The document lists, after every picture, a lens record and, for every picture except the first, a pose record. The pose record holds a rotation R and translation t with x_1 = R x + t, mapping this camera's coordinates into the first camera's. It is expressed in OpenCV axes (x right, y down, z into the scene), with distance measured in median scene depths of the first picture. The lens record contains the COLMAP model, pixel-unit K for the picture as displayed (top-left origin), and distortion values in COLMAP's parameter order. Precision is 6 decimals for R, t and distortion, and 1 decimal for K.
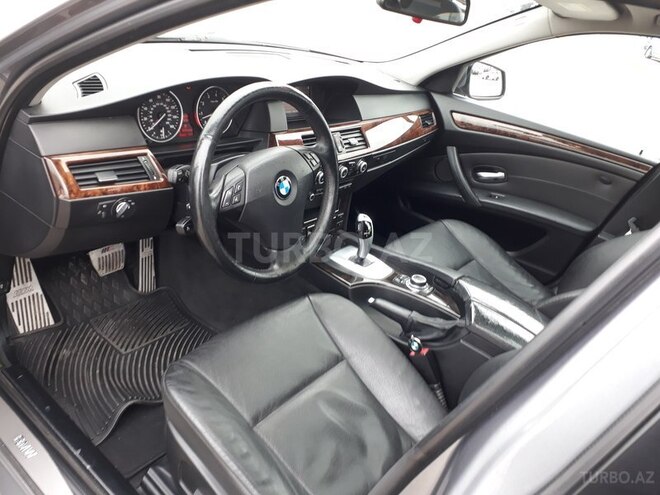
lens RADIAL K [[517.0, 0, 330.0], [0, 517.0, 247.5], [0, 0, 1]] dist [-0.041704, -0.004465]
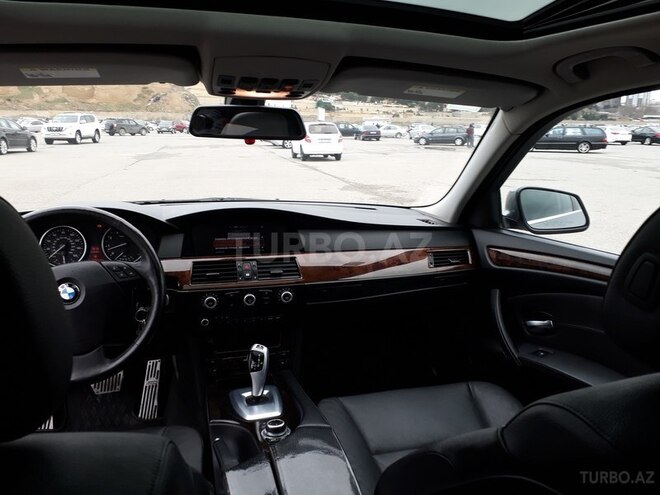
lens RADIAL K [[521.7, 0, 330.0], [0, 521.7, 247.5], [0, 0, 1]] dist [-0.001218, -0.001343]
pose [[0.808802, -0.087591, -0.581522, 0.631192], [-0.130773, 0.937299, -0.323063, 0.050500], [0.573357, 0.337342, 0.746634, 0.273005]]
